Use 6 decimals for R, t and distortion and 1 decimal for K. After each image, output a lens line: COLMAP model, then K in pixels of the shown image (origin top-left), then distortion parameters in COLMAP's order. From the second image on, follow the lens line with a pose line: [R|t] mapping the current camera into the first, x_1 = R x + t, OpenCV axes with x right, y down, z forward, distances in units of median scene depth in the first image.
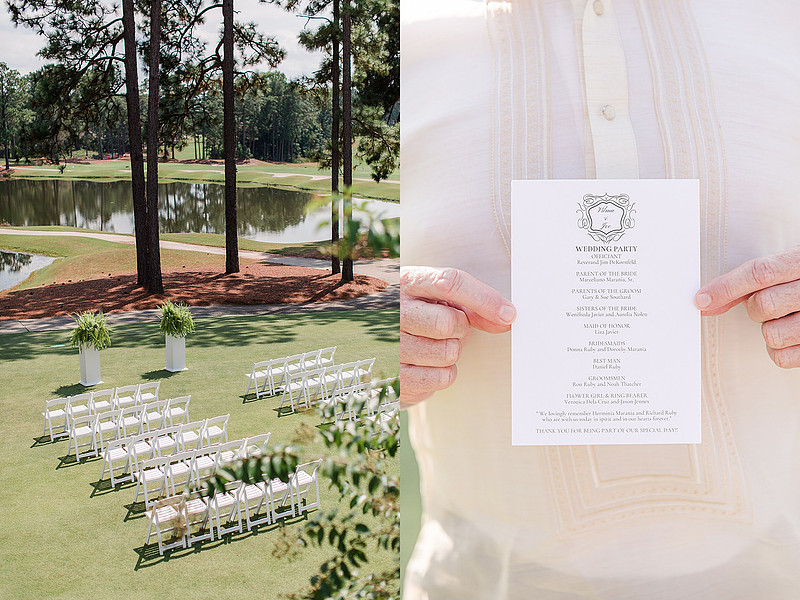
lens RADIAL K [[1100.2, 0, 400.0], [0, 1100.2, 300.0], [0, 0, 1]] dist [0.010874, 0.060471]
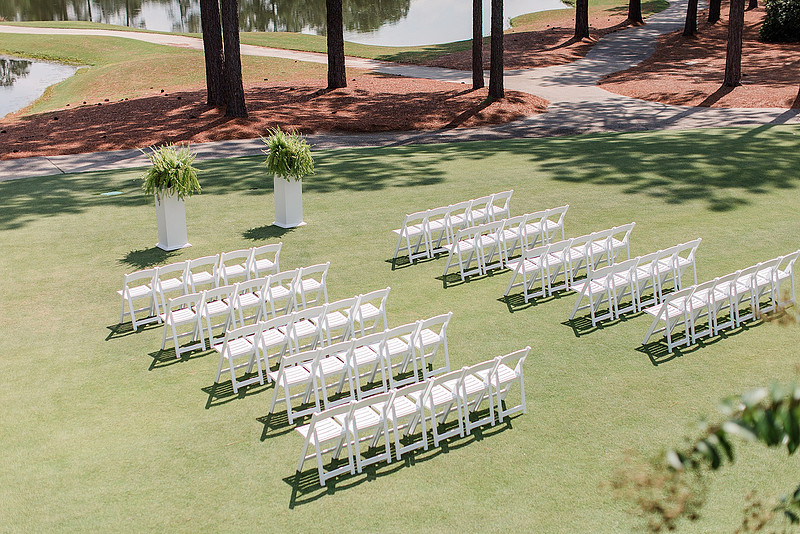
lens RADIAL K [[1234.6, 0, 400.0], [0, 1234.6, 267.0], [0, 0, 1]] dist [0.008900, 0.073032]
pose [[0.990708, -0.023247, 0.134006, -0.236981], [0.005697, 0.991512, 0.129890, -0.013886], [-0.135888, -0.127920, 0.982431, 0.187574]]
